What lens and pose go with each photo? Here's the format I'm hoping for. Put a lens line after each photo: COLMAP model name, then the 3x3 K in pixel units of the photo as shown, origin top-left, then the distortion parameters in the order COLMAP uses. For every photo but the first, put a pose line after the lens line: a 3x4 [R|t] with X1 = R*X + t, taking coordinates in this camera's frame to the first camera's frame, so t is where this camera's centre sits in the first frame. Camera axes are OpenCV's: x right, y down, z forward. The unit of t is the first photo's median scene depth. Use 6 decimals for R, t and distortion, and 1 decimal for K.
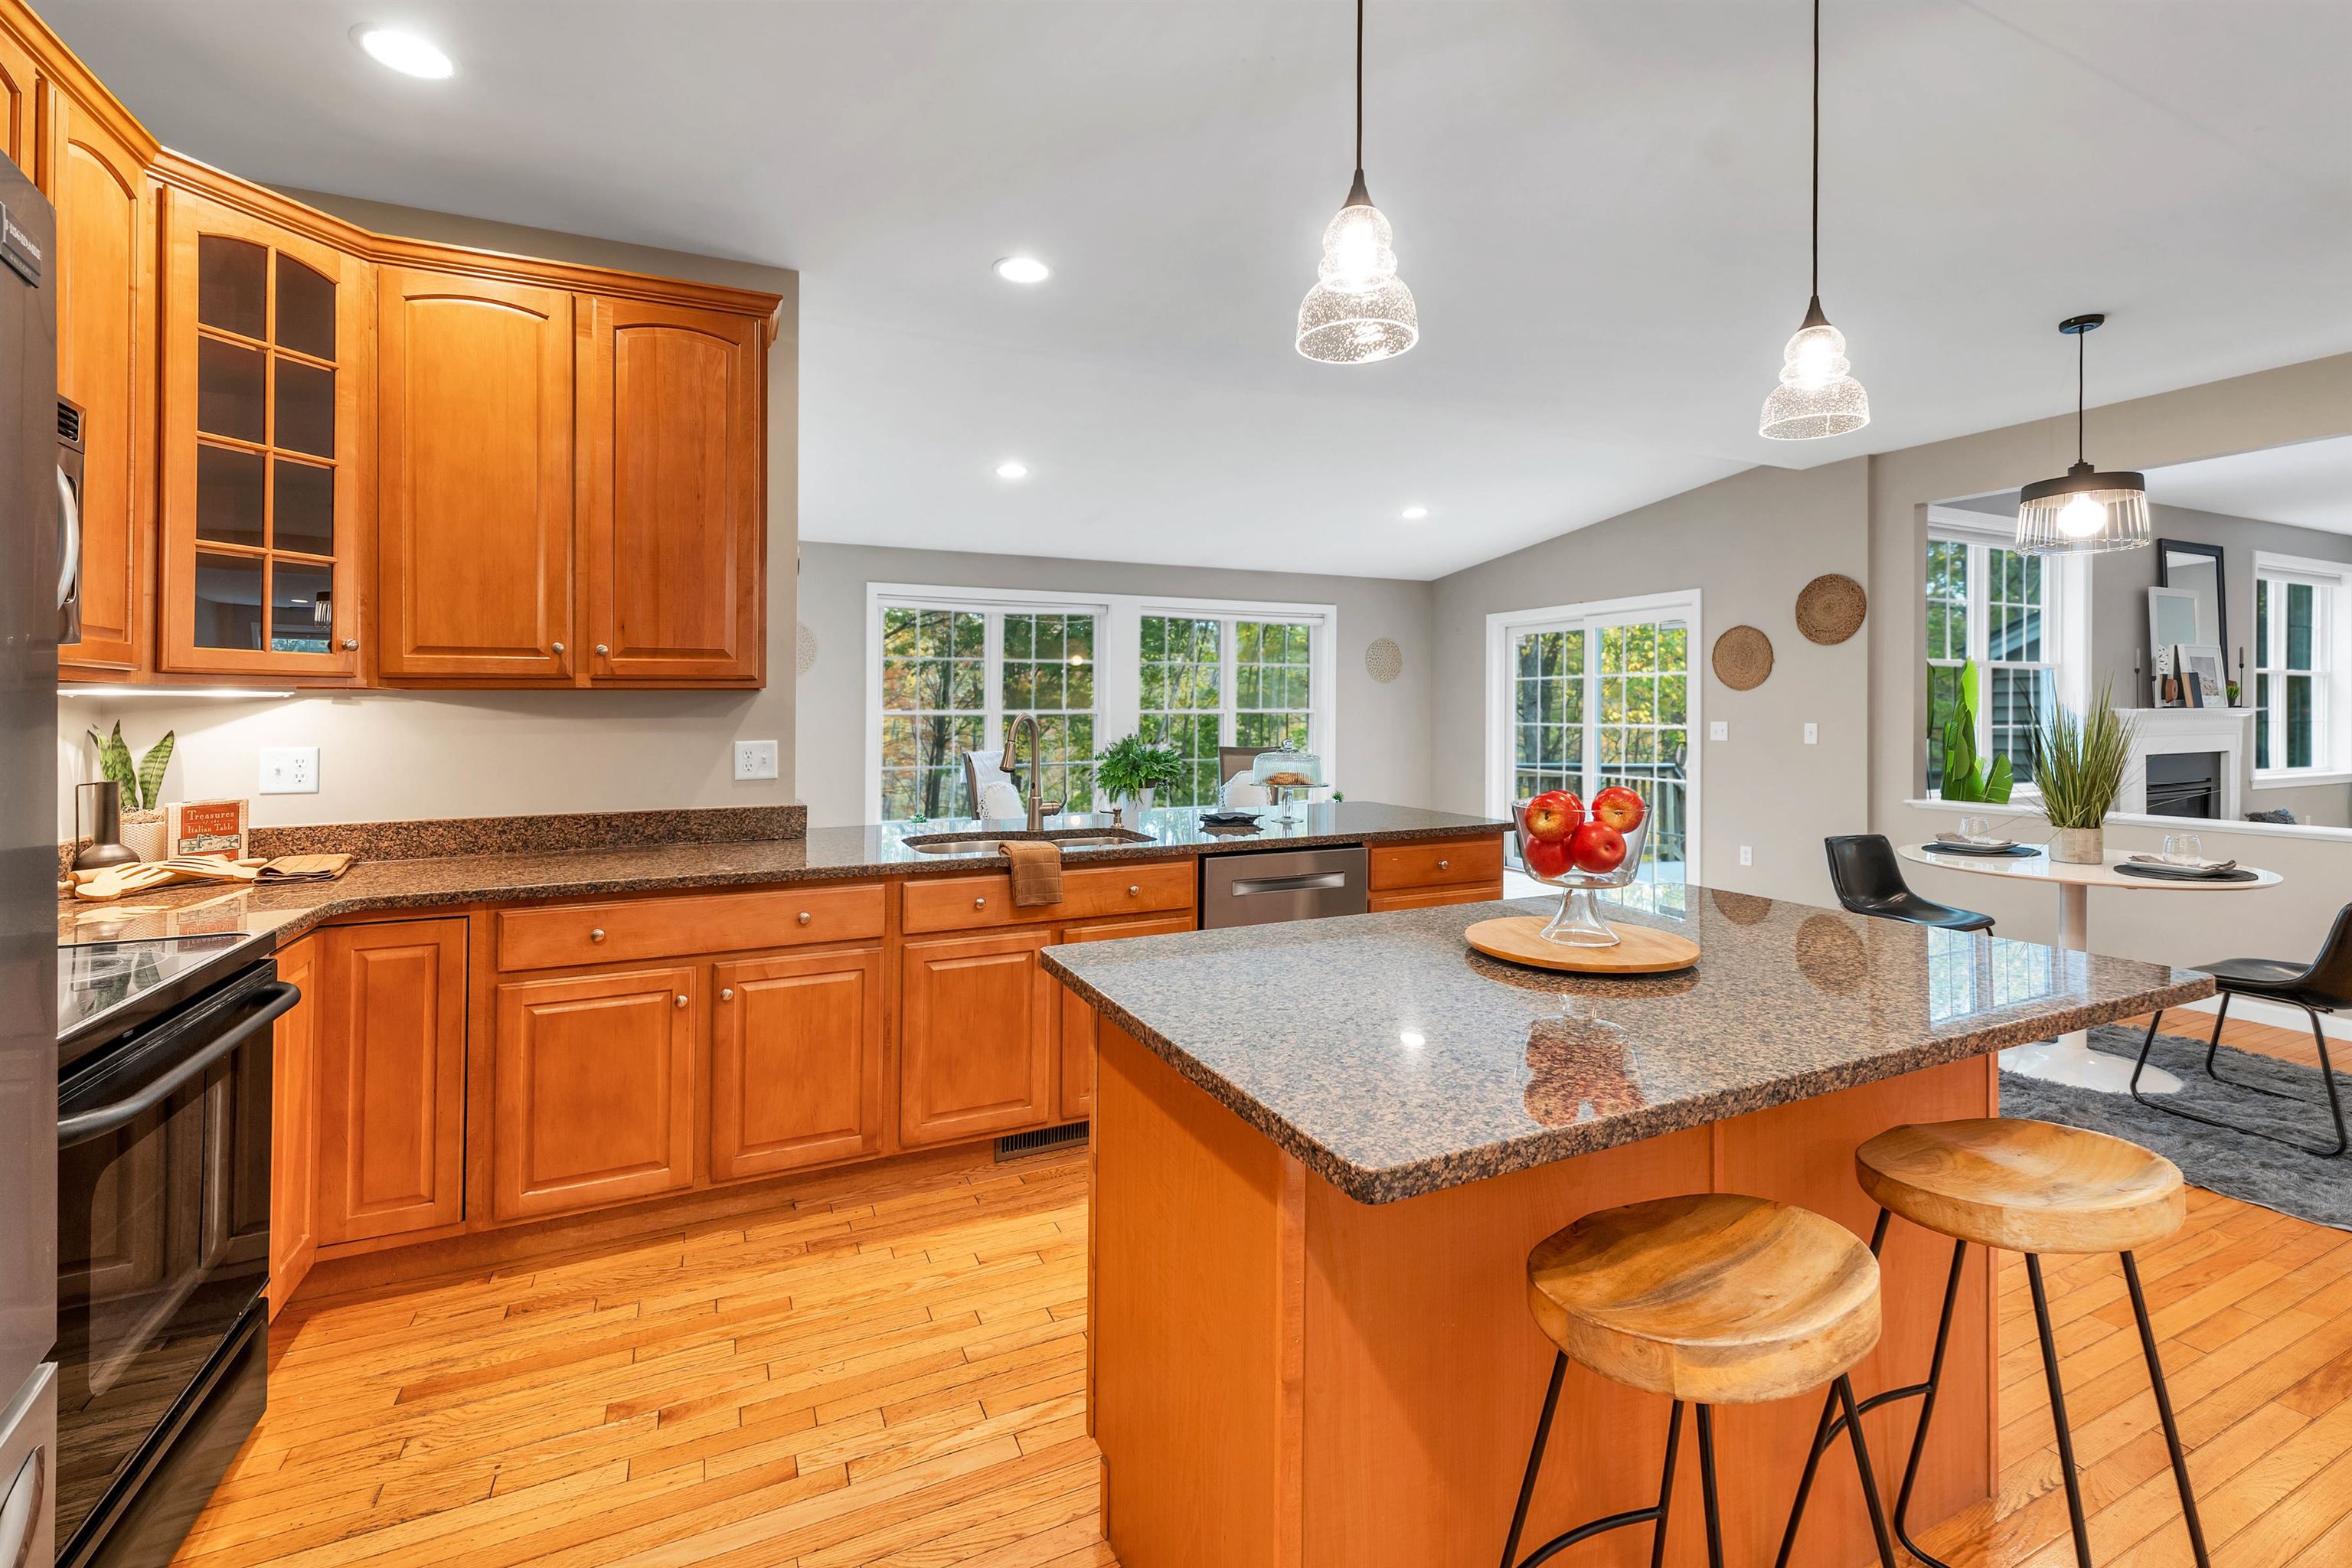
lens RADIAL K [[997.4, 0, 1166.1], [0, 997.4, 716.4], [0, 0, 1]] dist [0.000777, -0.000114]
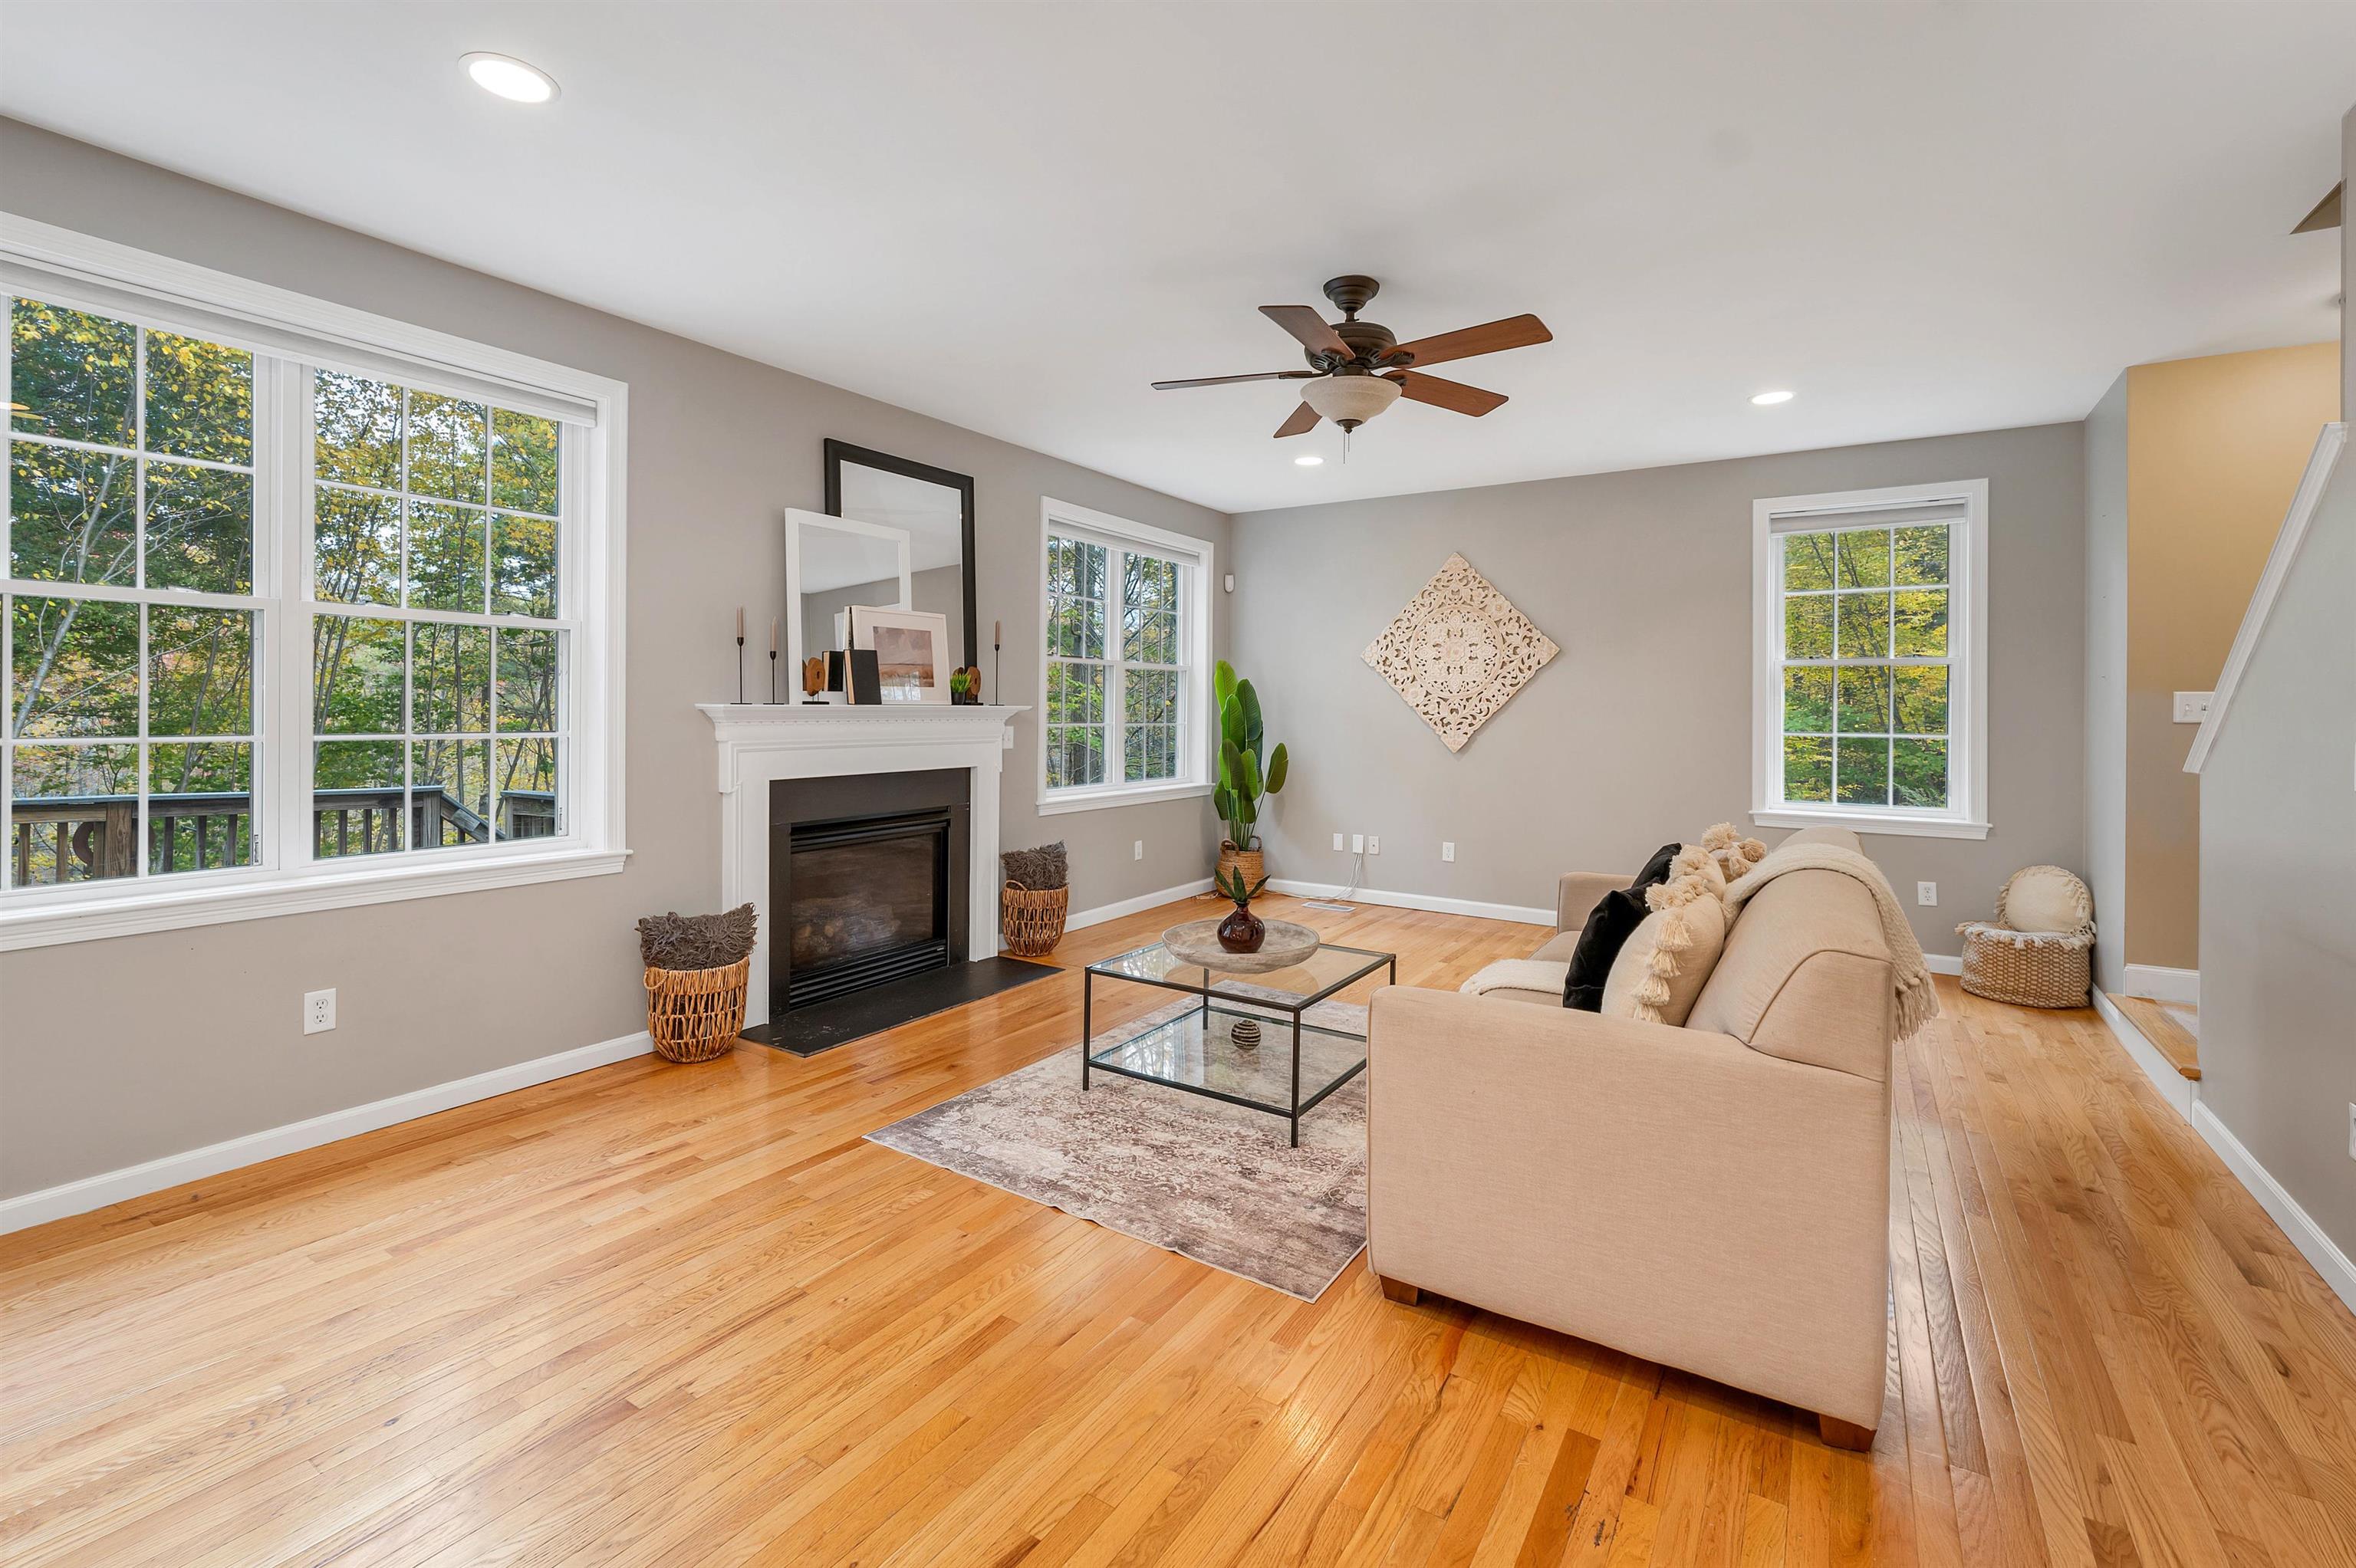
lens RADIAL K [[1015.8, 0, 1158.0], [0, 1015.8, 712.1], [0, 0, 1]] dist [-0.000776, -0.000024]
pose [[0.851303, 0.009805, 0.524583, 0.853738], [-0.010794, 0.999941, -0.001173, -0.004940], [-0.524564, -0.004664, 0.851358, 0.341714]]
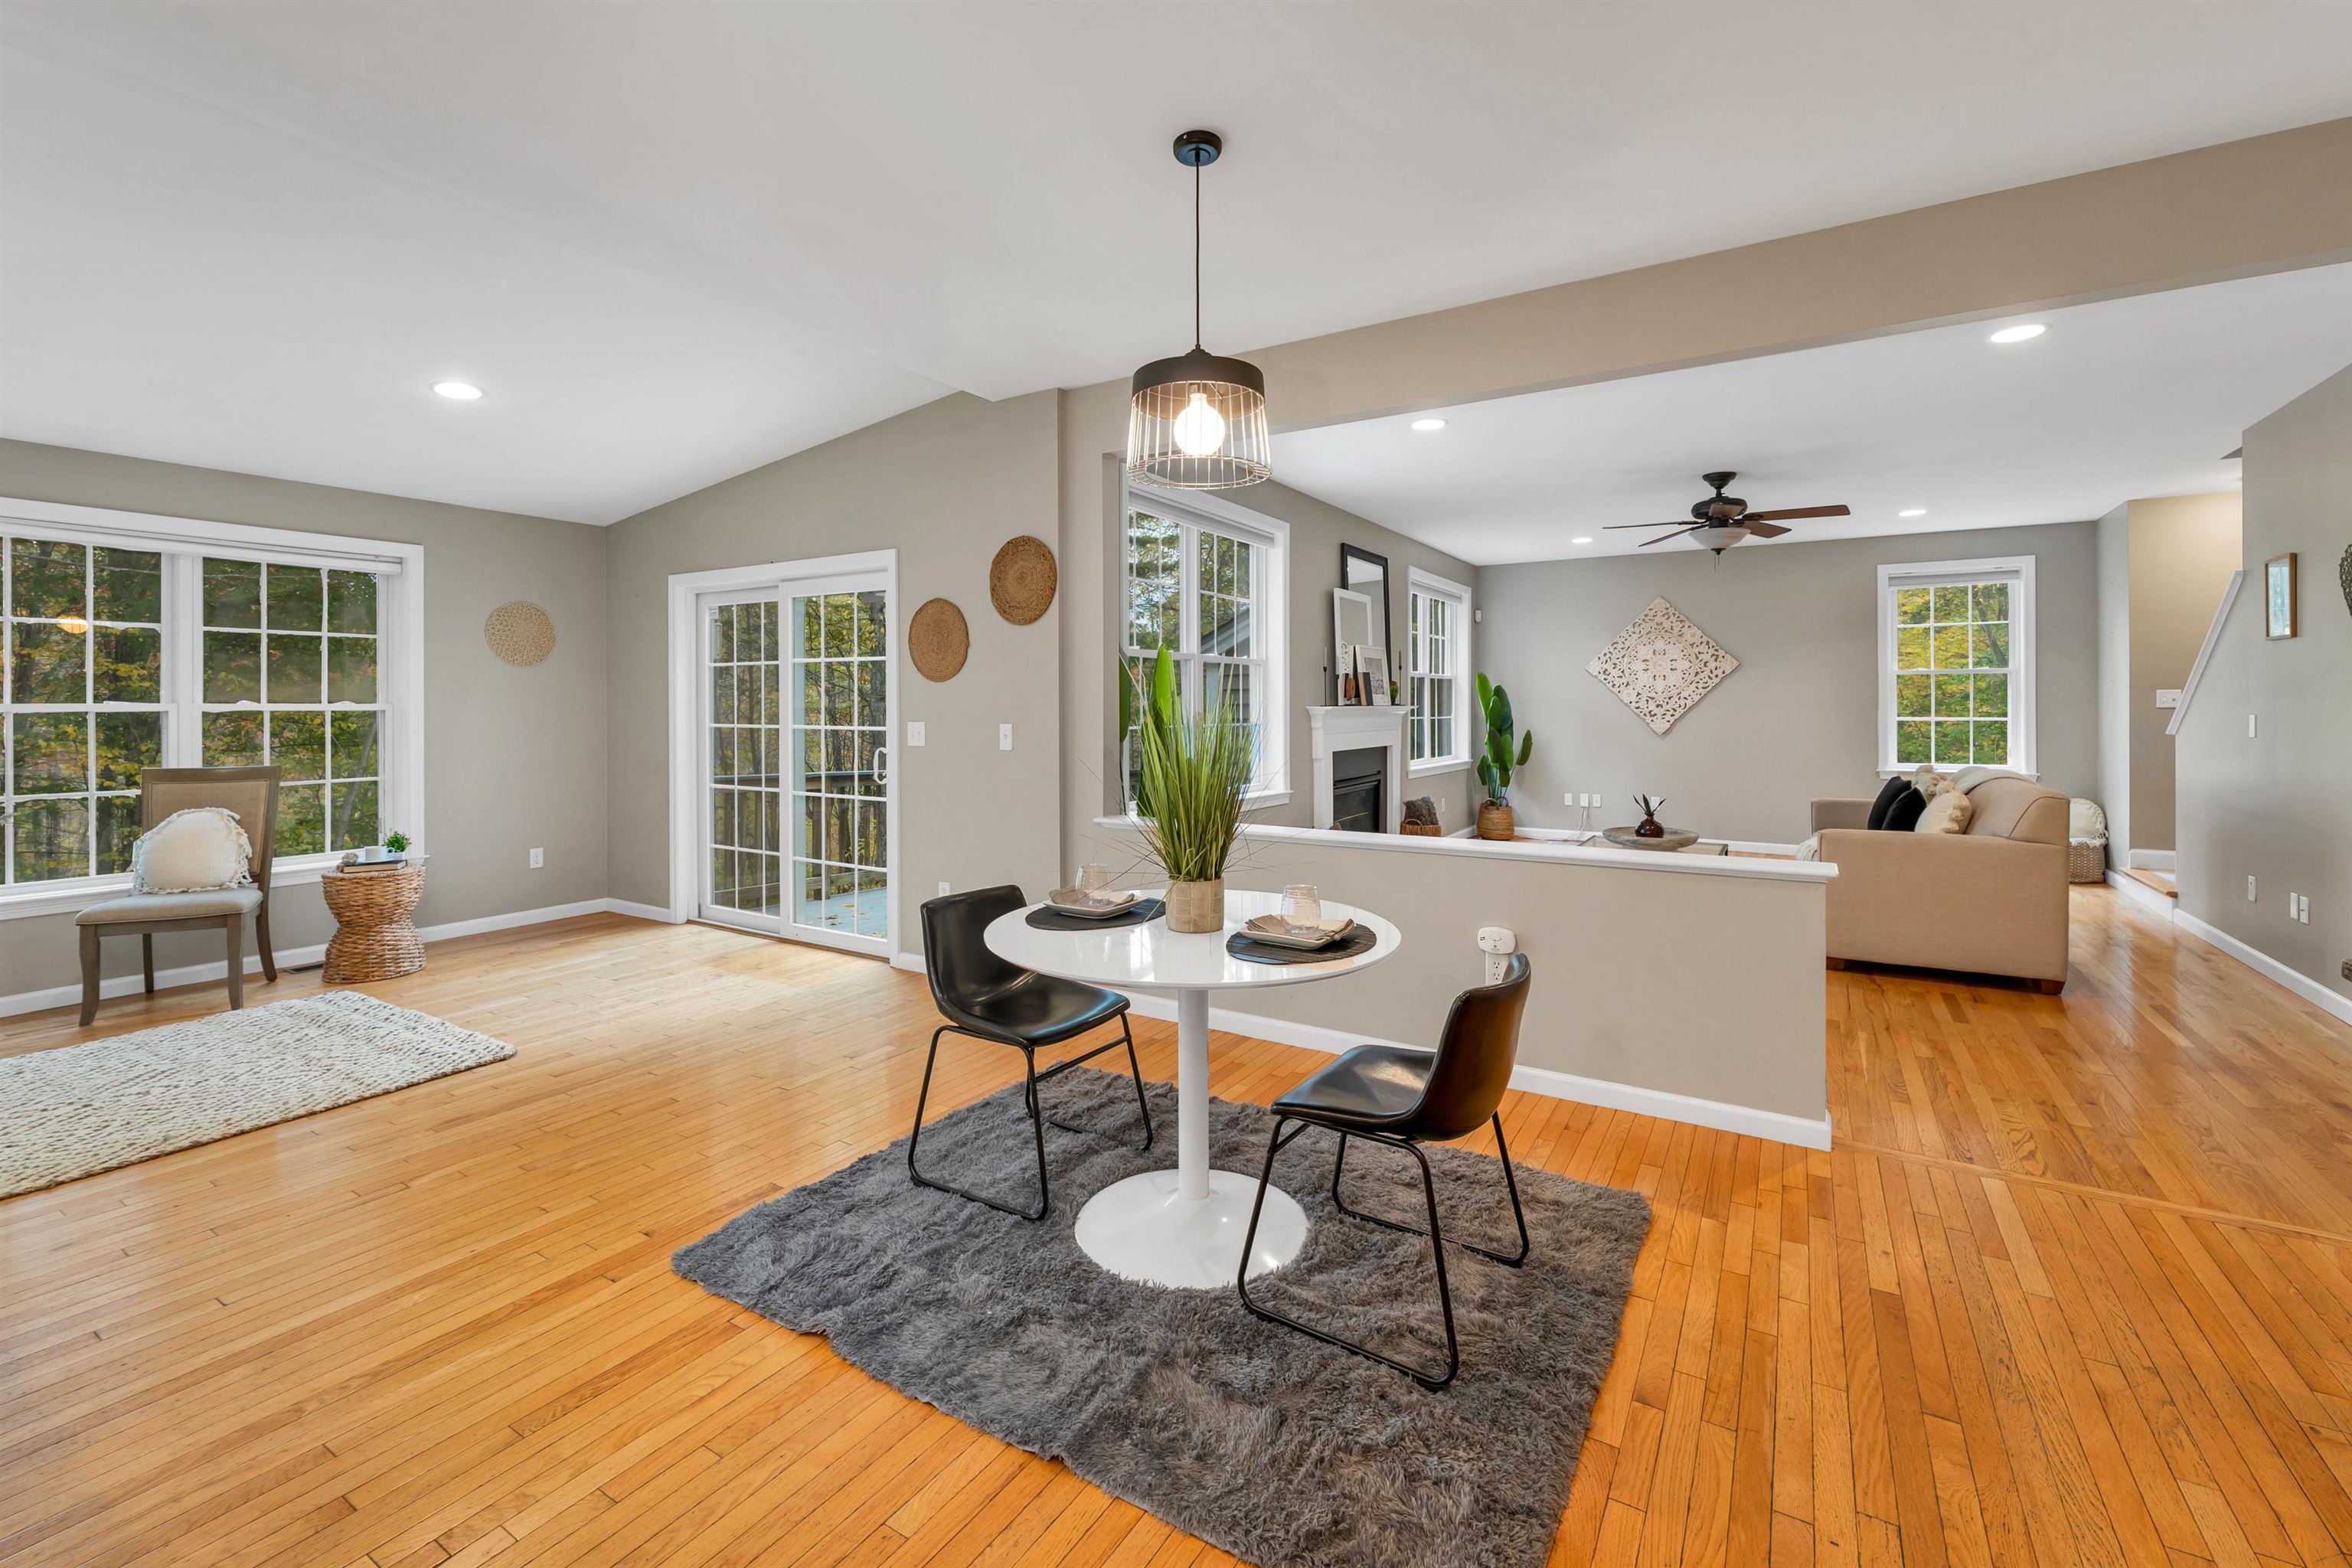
lens RADIAL K [[994.9, 0, 1168.1], [0, 994.9, 709.6], [0, 0, 1]] dist [0.002237, 0.000316]
pose [[0.838053, 0.000737, 0.545588, 0.283309], [0.001214, 0.999994, -0.003215, -0.001471], [-0.545587, 0.003357, 0.838048, 0.235935]]
